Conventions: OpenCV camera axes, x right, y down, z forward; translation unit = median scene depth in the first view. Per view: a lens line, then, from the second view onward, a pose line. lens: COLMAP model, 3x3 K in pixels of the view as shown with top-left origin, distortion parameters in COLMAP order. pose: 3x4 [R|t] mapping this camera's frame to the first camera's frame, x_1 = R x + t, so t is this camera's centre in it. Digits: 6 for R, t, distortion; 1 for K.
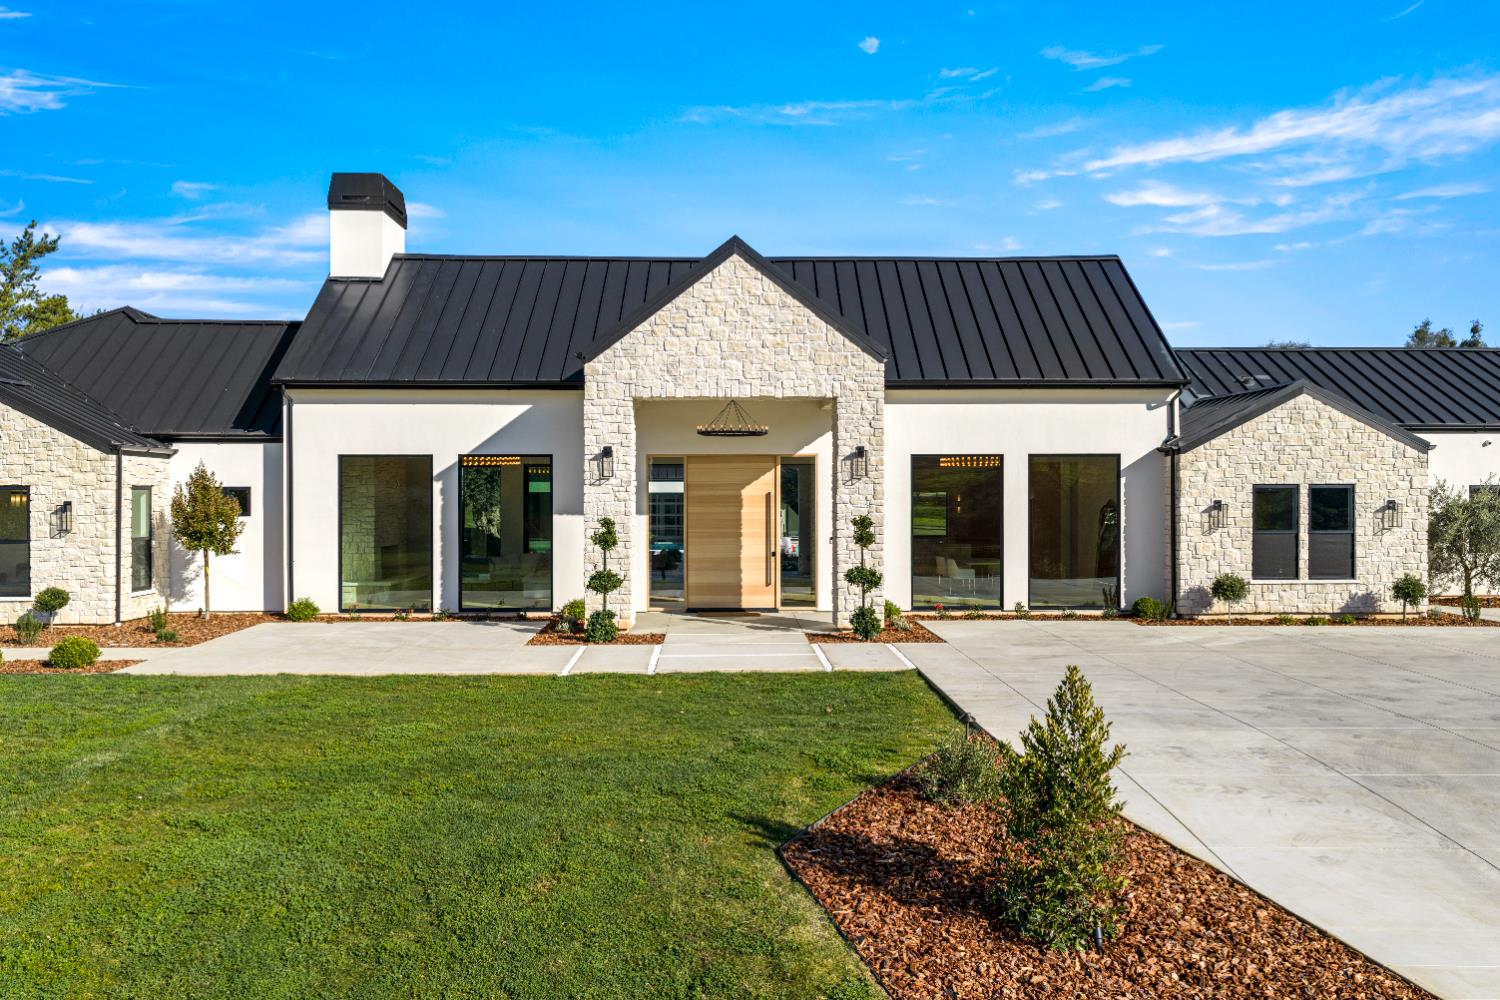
lens RADIAL K [[1255.1, 0, 750.0], [0, 1255.1, 500.0], [0, 0, 1]] dist [0.009607, -0.015286]
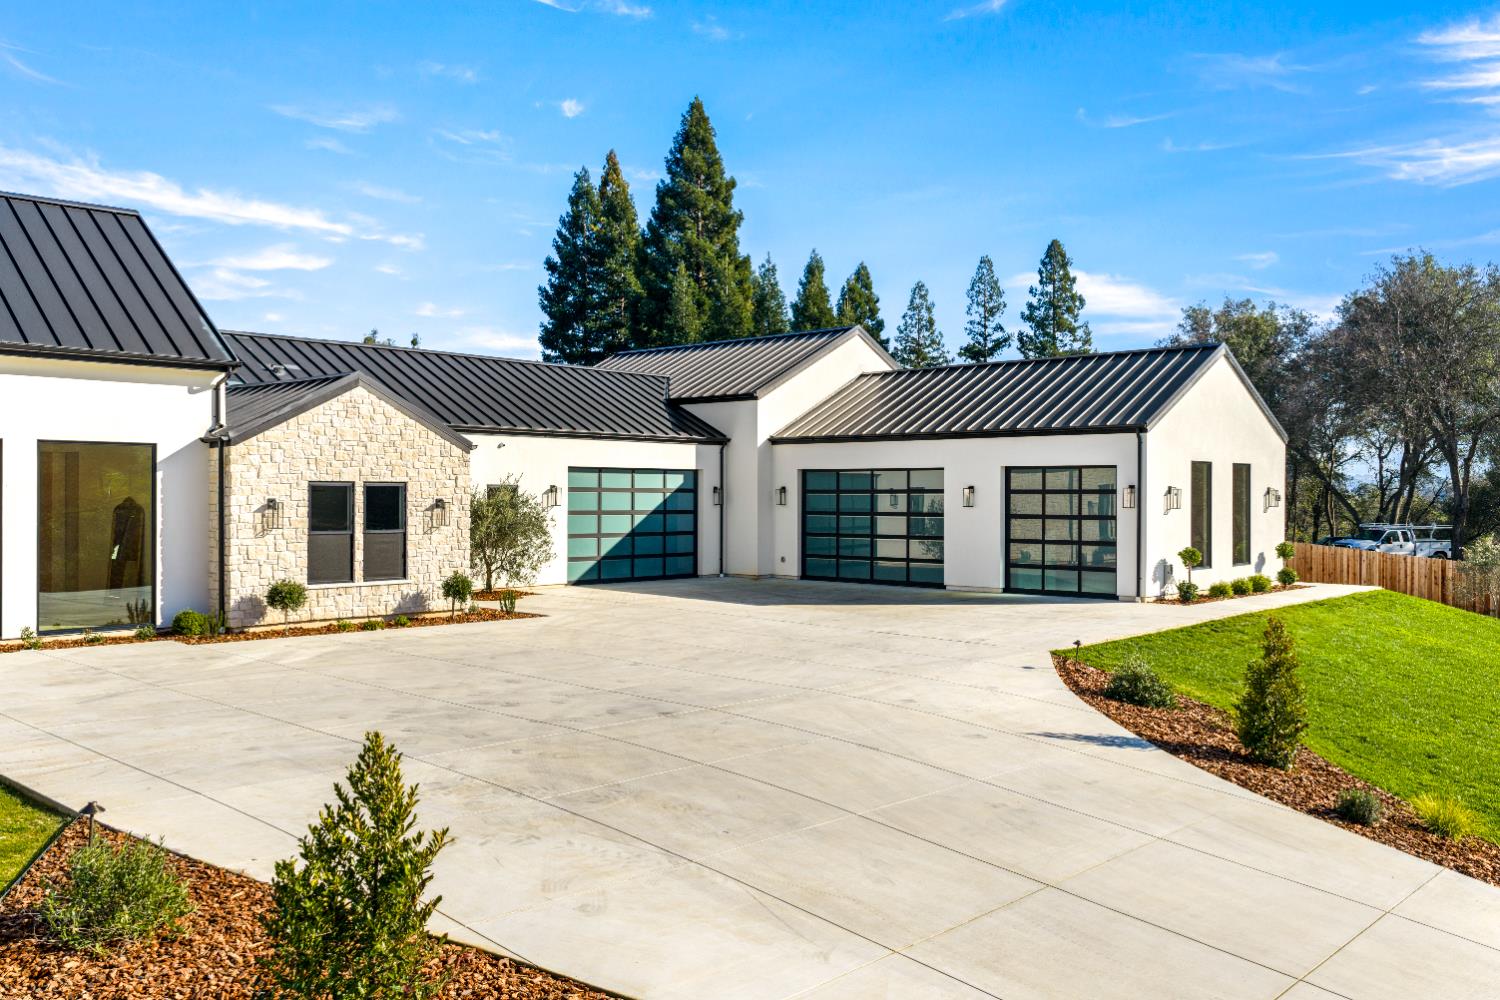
lens RADIAL K [[1255.1, 0, 750.0], [0, 1255.1, 500.0], [0, 0, 1]] dist [0.009607, -0.015286]
pose [[0.691672, 0.001074, 0.722211, -0.041154], [-0.002611, 0.999996, 0.001013, -0.000455], [-0.722207, -0.002587, 0.691672, 0.128944]]
